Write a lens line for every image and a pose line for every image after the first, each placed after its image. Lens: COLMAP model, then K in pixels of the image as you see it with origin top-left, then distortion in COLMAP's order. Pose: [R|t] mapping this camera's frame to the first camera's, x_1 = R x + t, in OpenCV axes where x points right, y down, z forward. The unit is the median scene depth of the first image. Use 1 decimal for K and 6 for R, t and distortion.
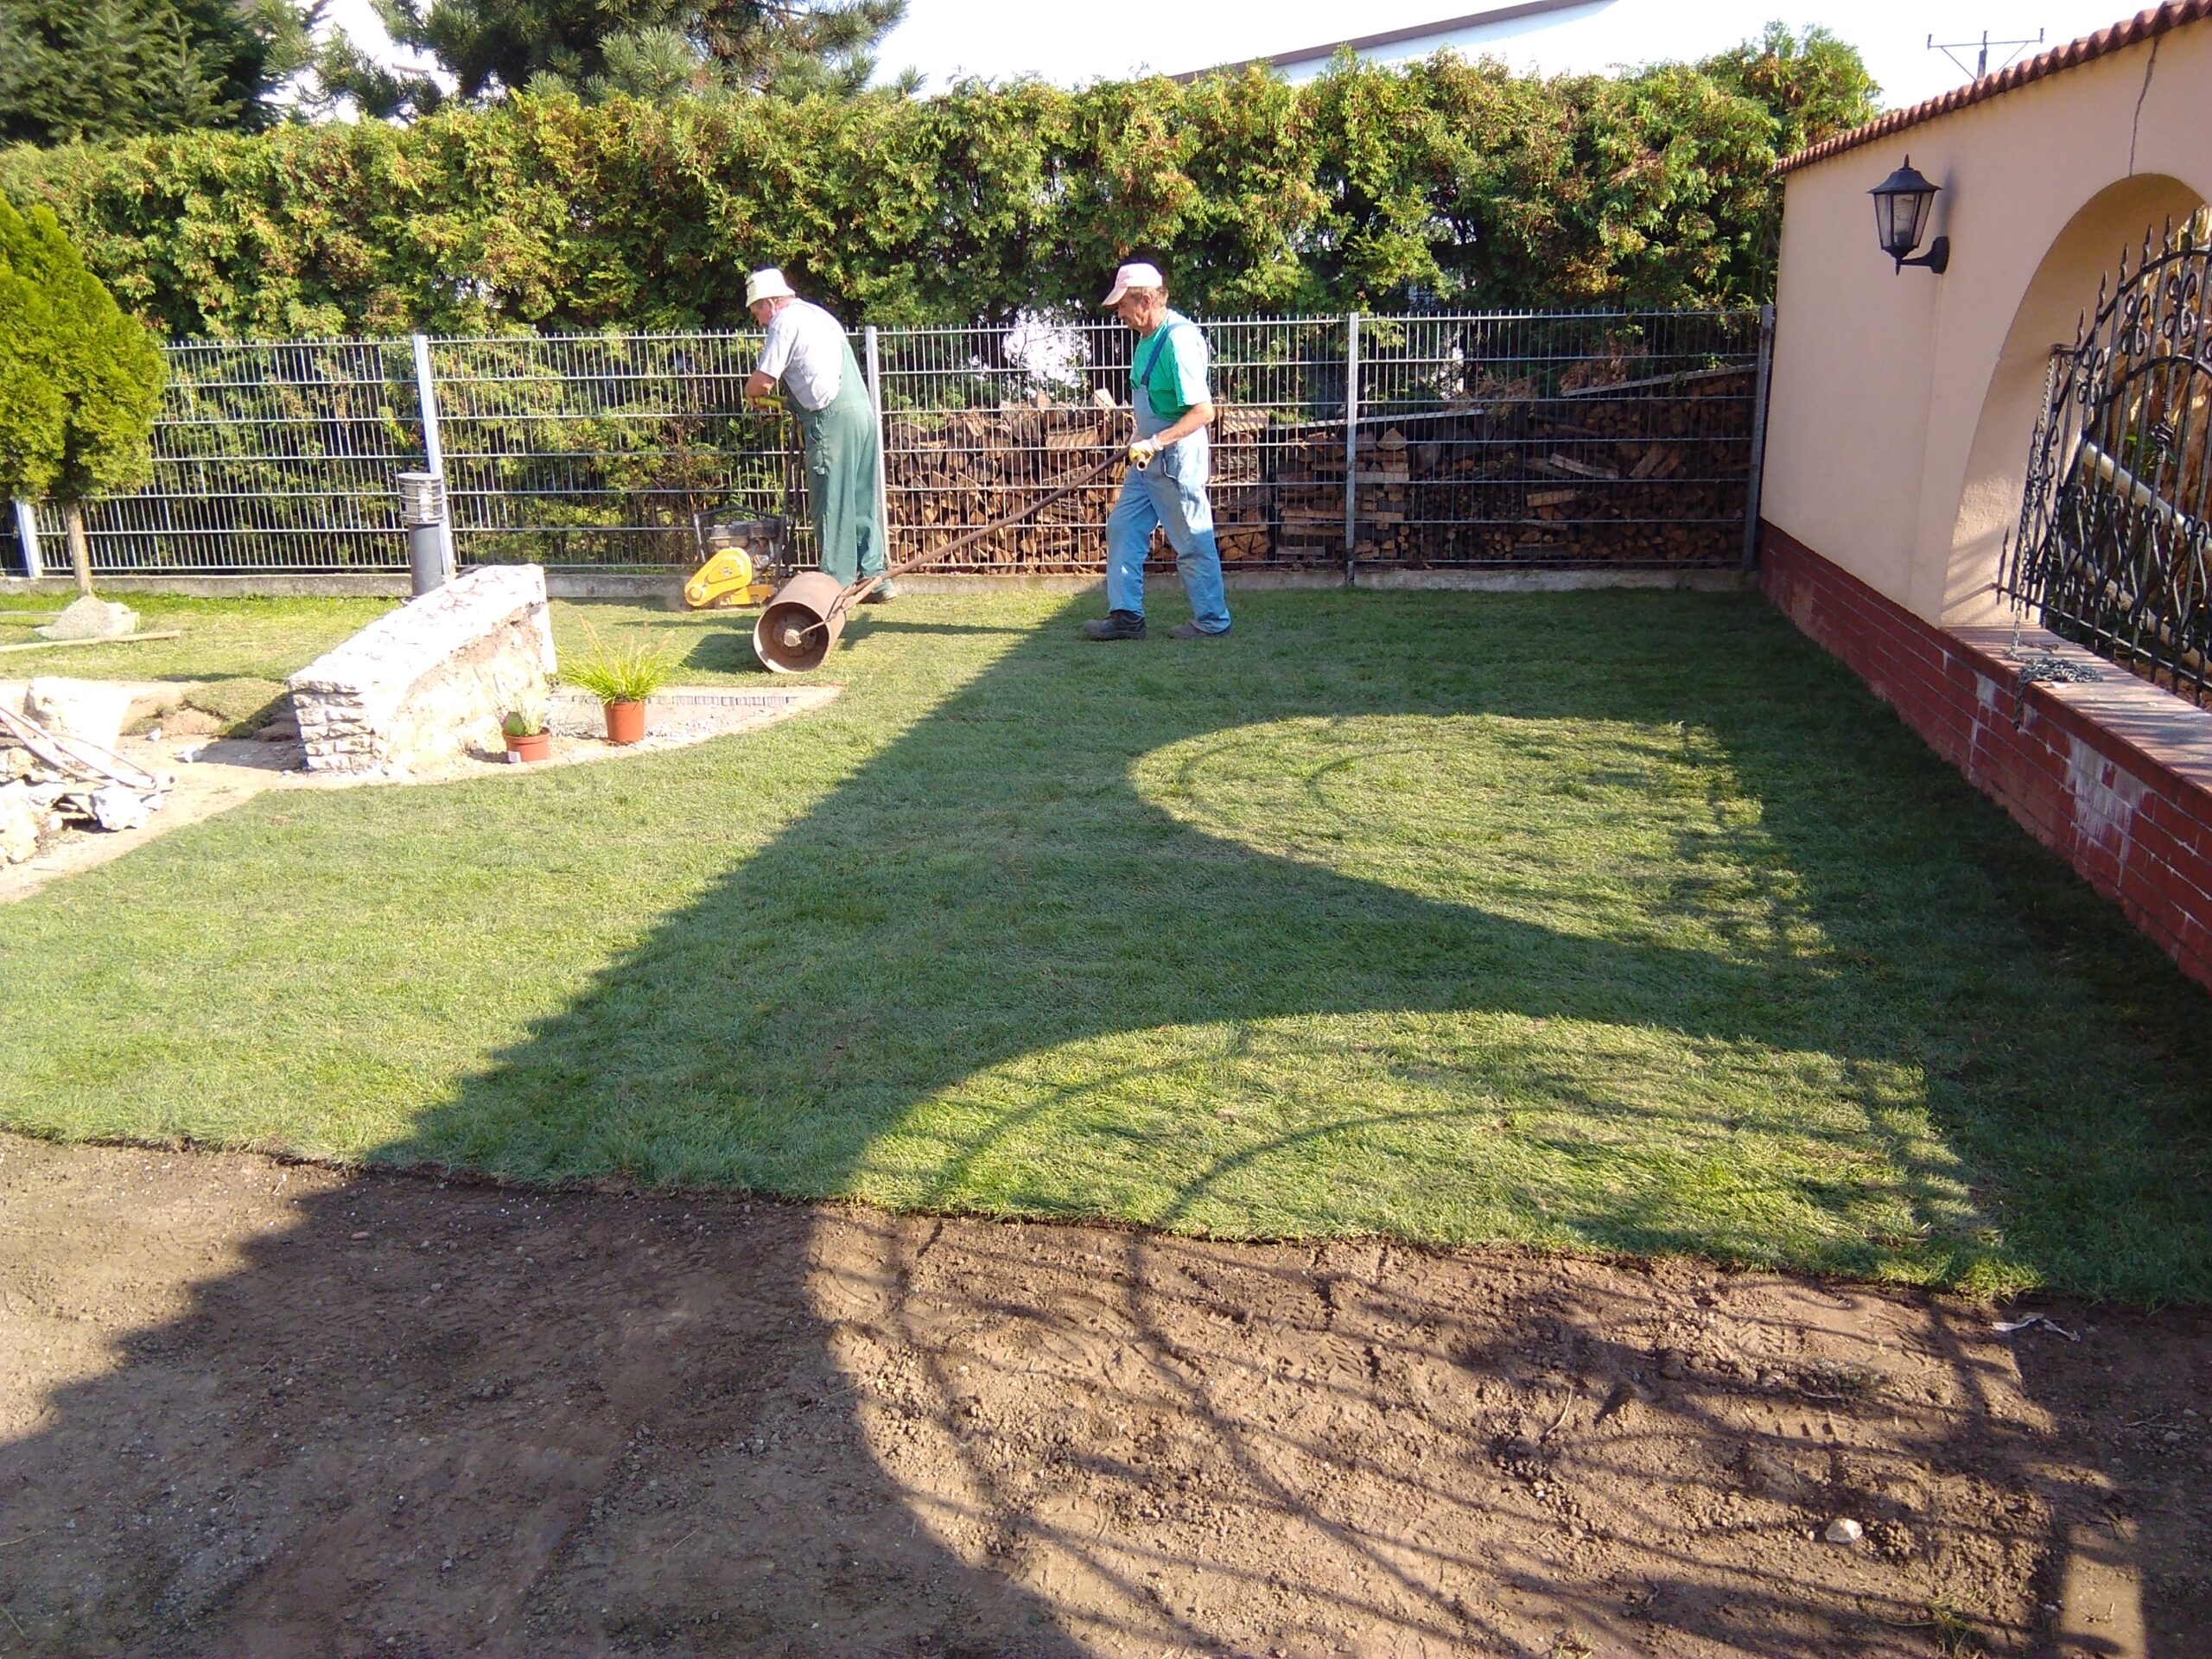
lens RADIAL K [[1802.3, 0, 1106.0], [0, 1802.3, 829.5], [0, 0, 1]] dist [0.119451, -0.164061]
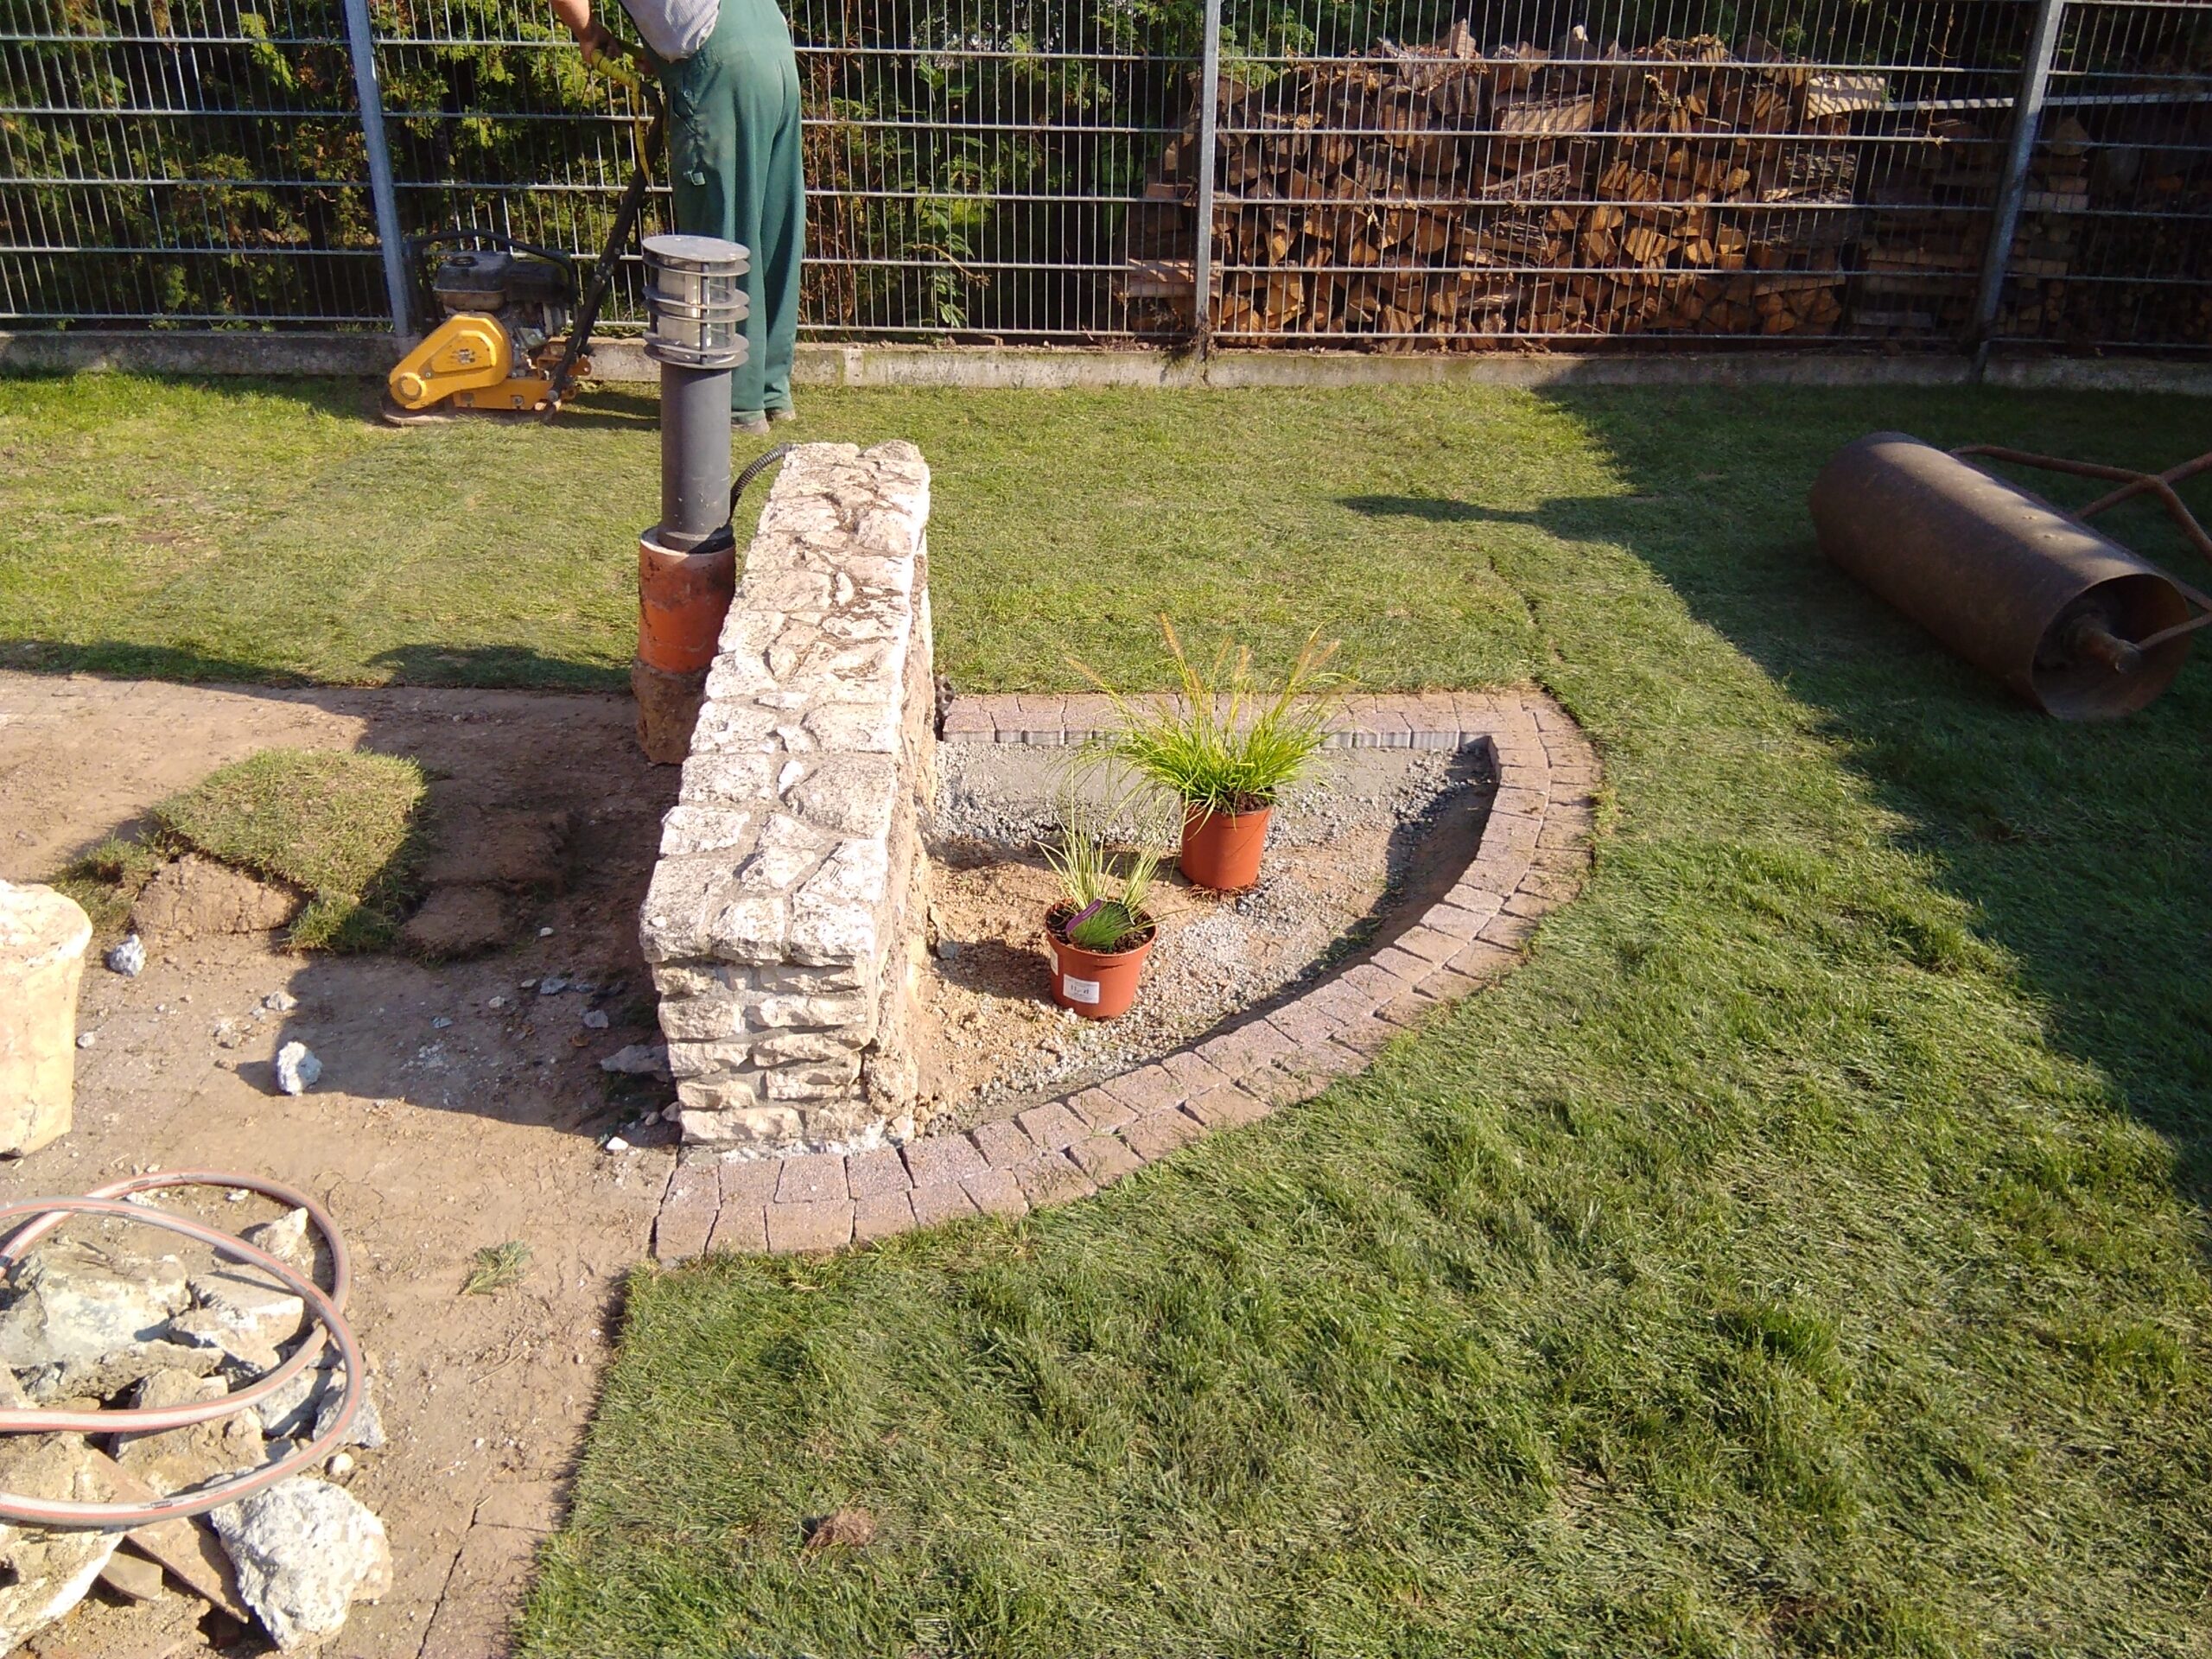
lens RADIAL K [[1767.4, 0, 1106.0], [0, 1767.4, 829.5], [0, 0, 1]] dist [0.076043, -0.102536]
pose [[0.982238, -0.043204, 0.182600, -0.275016], [0.004974, 0.978785, 0.204828, -0.111198], [-0.187576, -0.200282, 0.961615, 0.432974]]
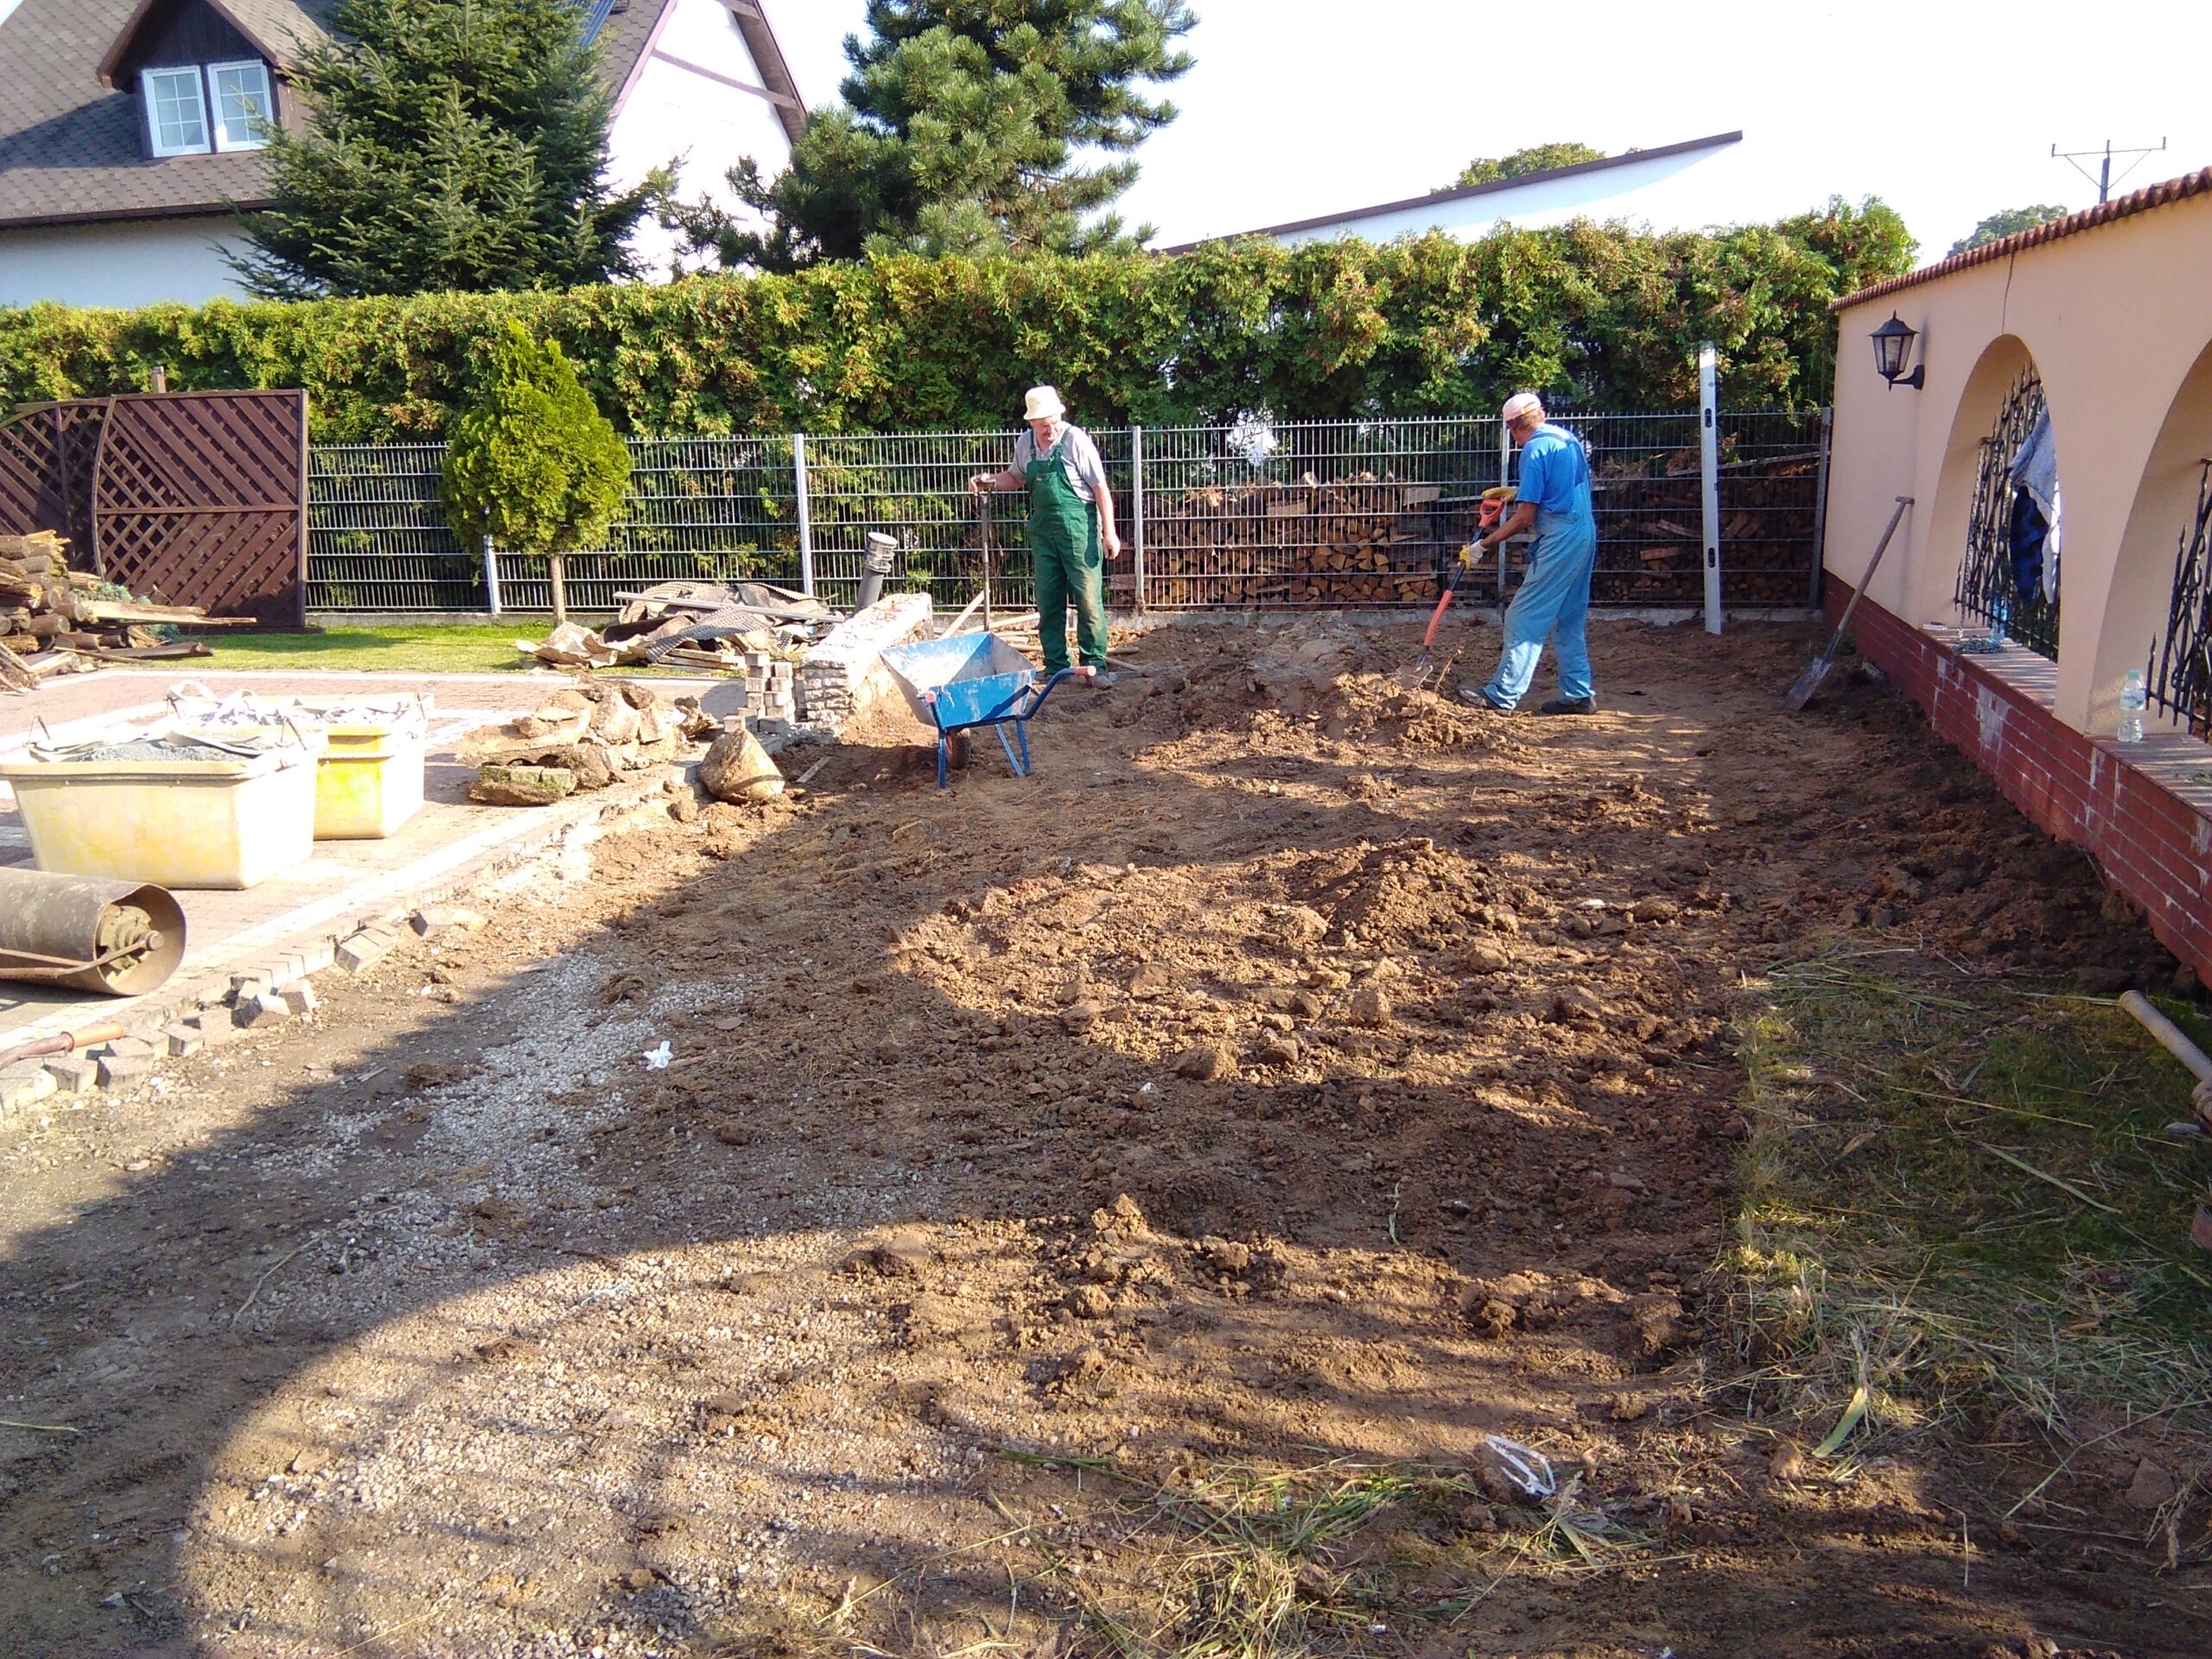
lens RADIAL K [[1814.6, 0, 1106.0], [0, 1814.6, 829.5], [0, 0, 1]] dist [0.134564, -0.167953]
pose [[0.997544, 0.015075, -0.068398, -0.055763], [-0.018430, 0.998644, -0.048690, 0.084433], [0.067571, 0.049831, 0.996469, -0.320324]]
